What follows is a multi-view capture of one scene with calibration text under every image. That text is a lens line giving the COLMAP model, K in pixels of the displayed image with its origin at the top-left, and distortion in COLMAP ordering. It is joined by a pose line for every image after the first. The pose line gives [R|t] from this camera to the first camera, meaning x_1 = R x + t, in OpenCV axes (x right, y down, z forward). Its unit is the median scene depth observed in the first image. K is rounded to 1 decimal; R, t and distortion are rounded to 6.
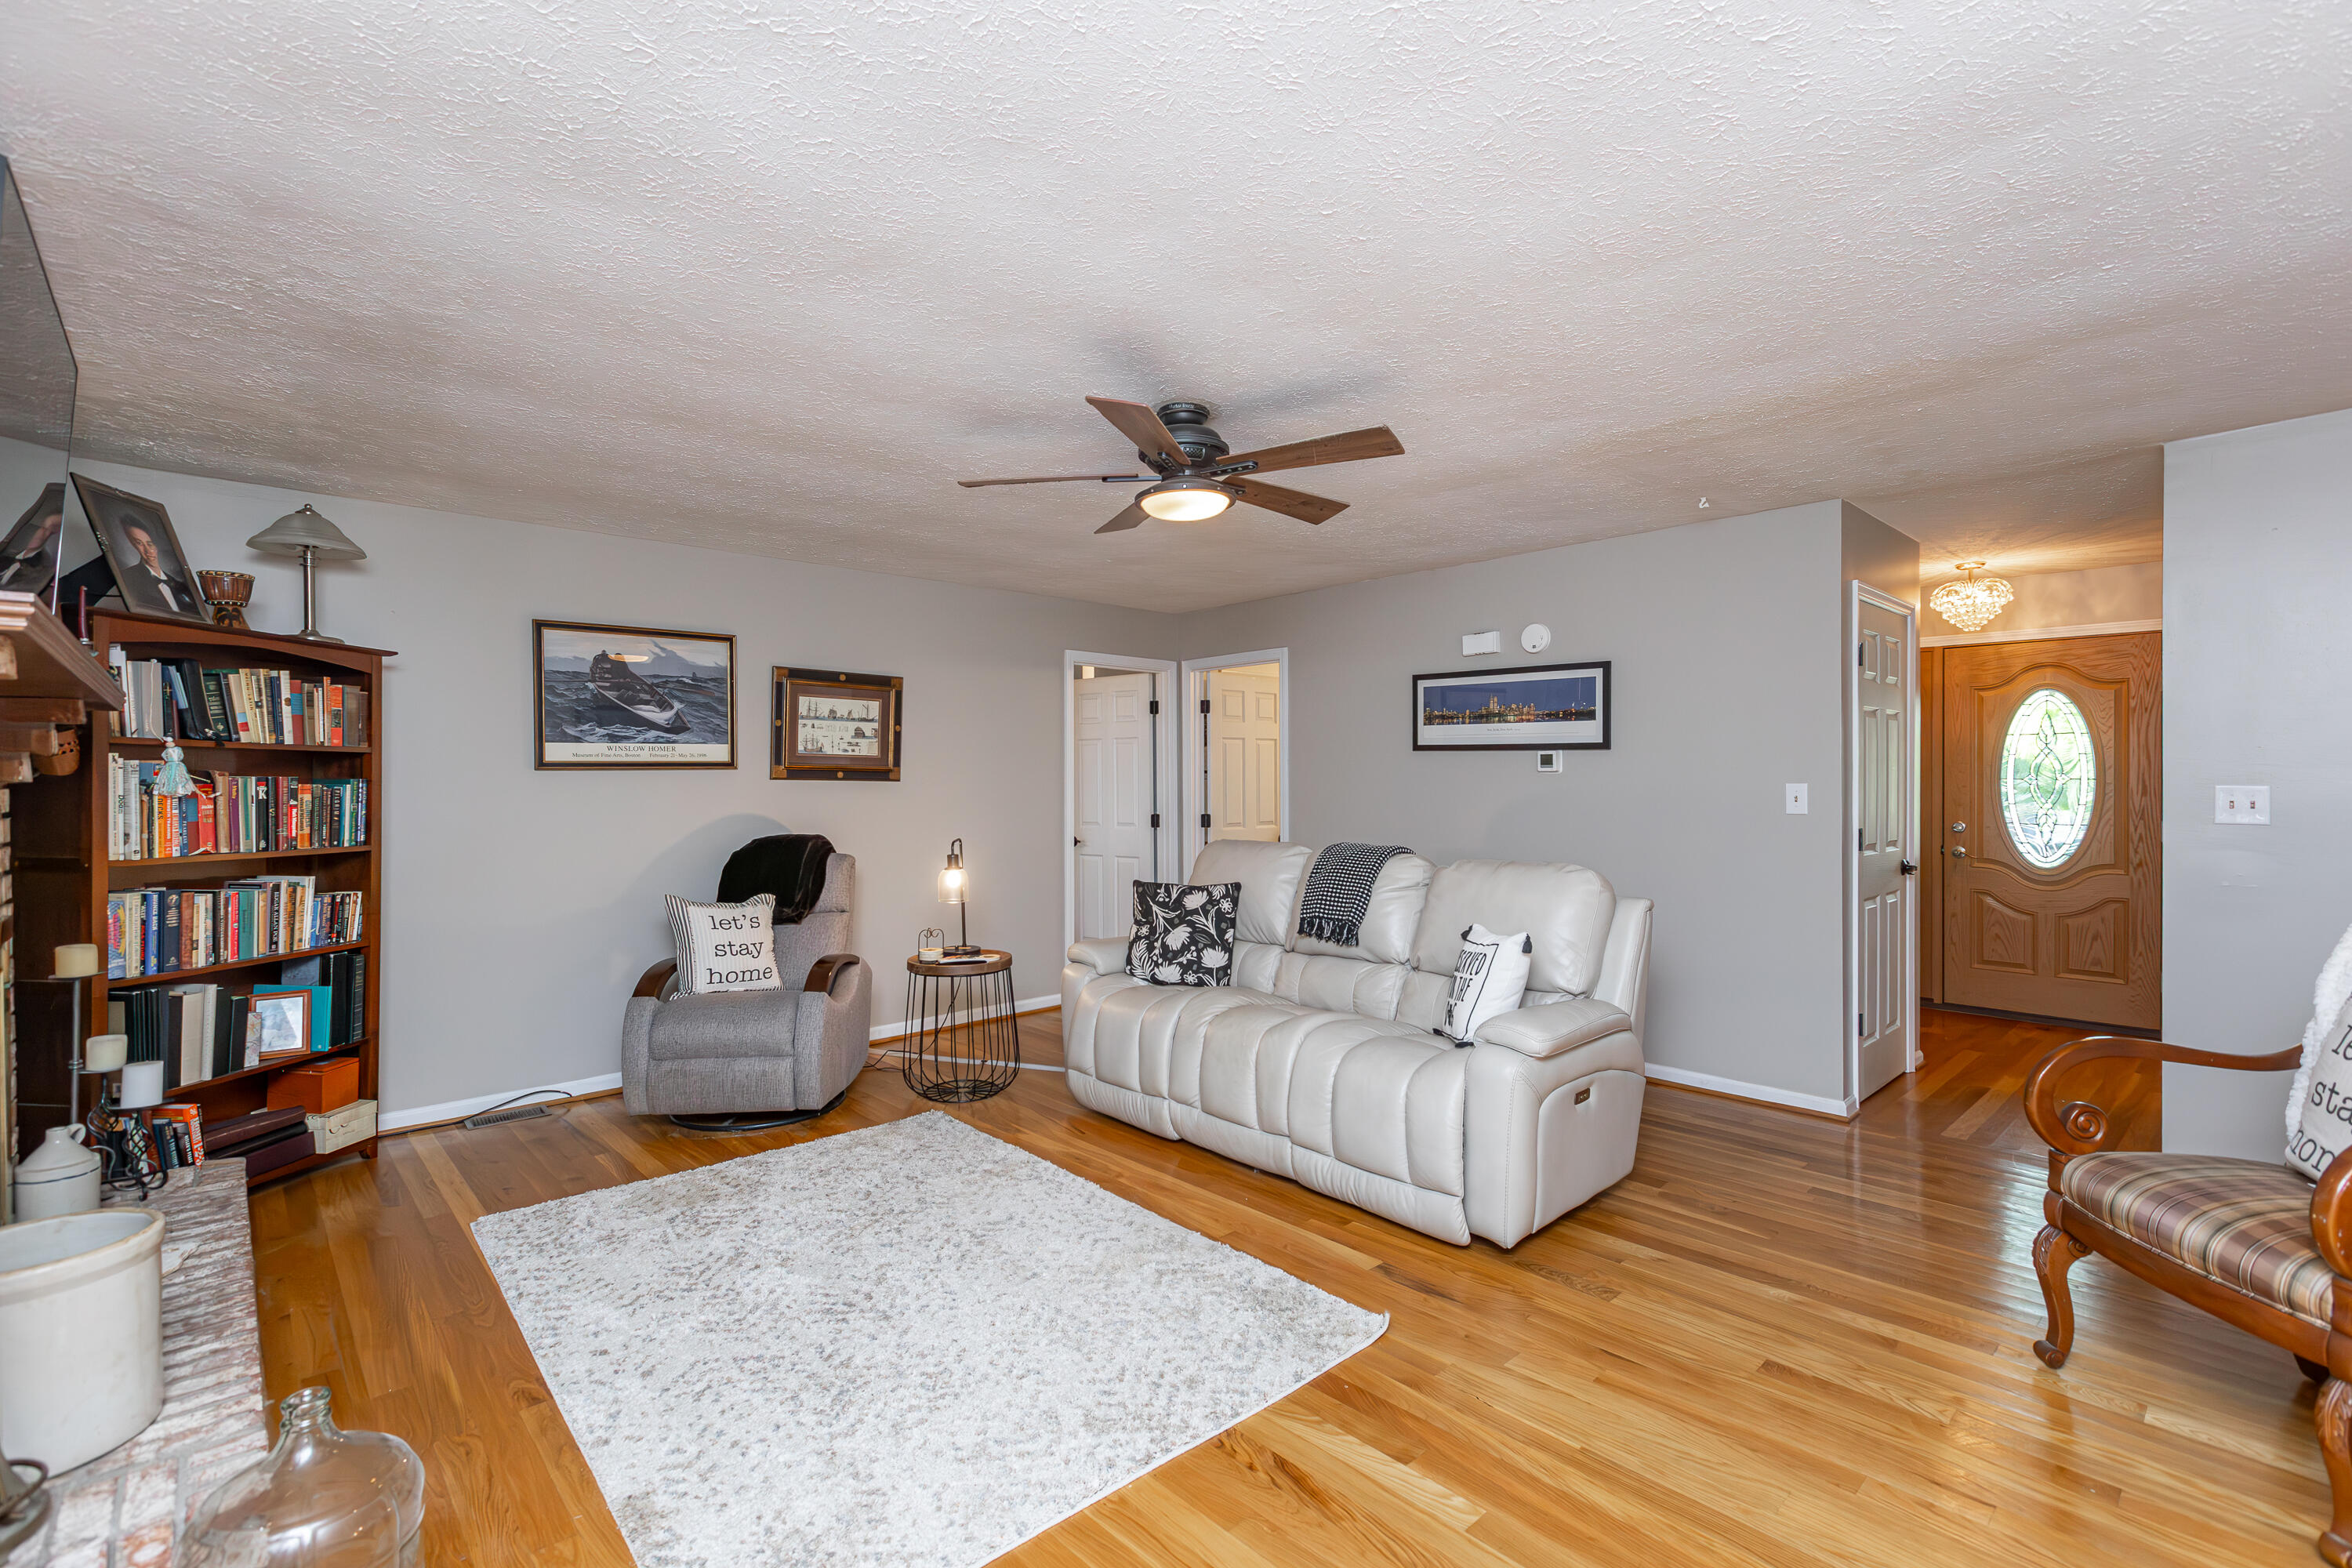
lens RADIAL K [[1062.6, 0, 1182.3], [0, 1062.6, 782.6], [0, 0, 1]] dist [0.002514, 0.000366]
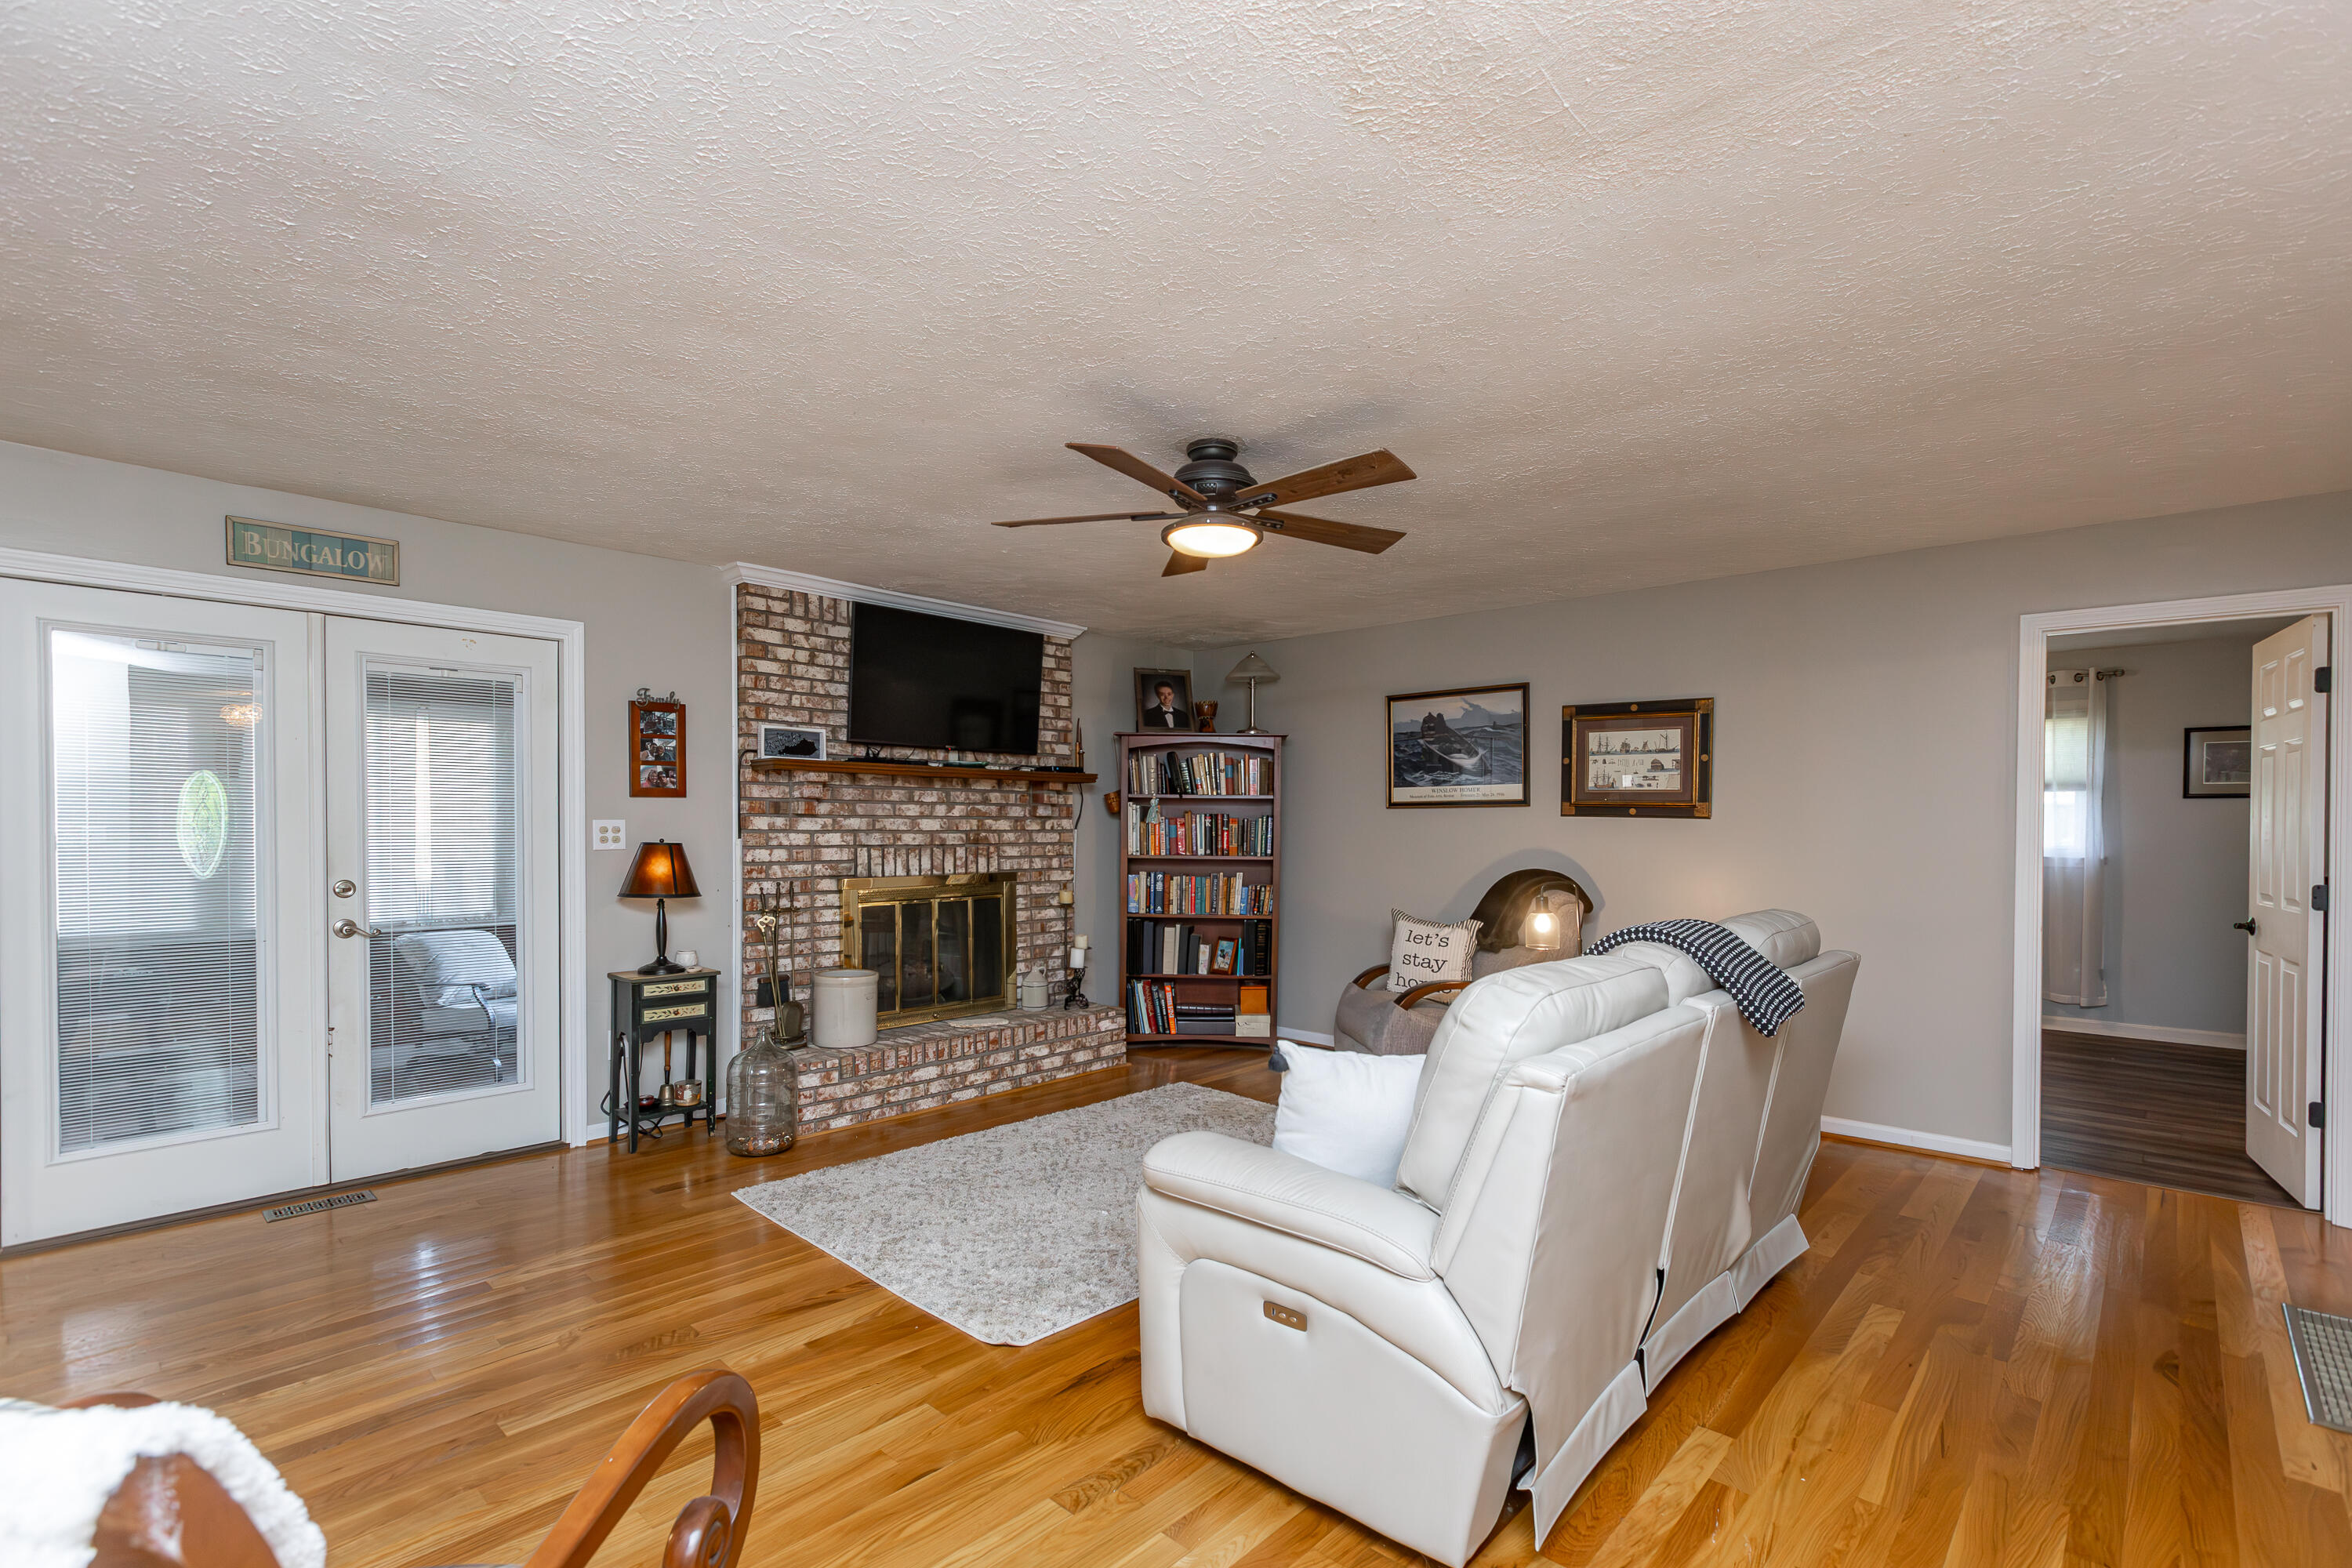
lens RADIAL K [[1063.0, 0, 1159.5], [0, 1063.0, 832.8], [0, 0, 1]] dist [0.000086, 0.000125]
pose [[0.068318, 0.016864, -0.997521, 0.685189], [-0.006110, 0.999845, 0.016484, -0.001744], [0.997645, 0.004969, 0.068411, 0.604735]]
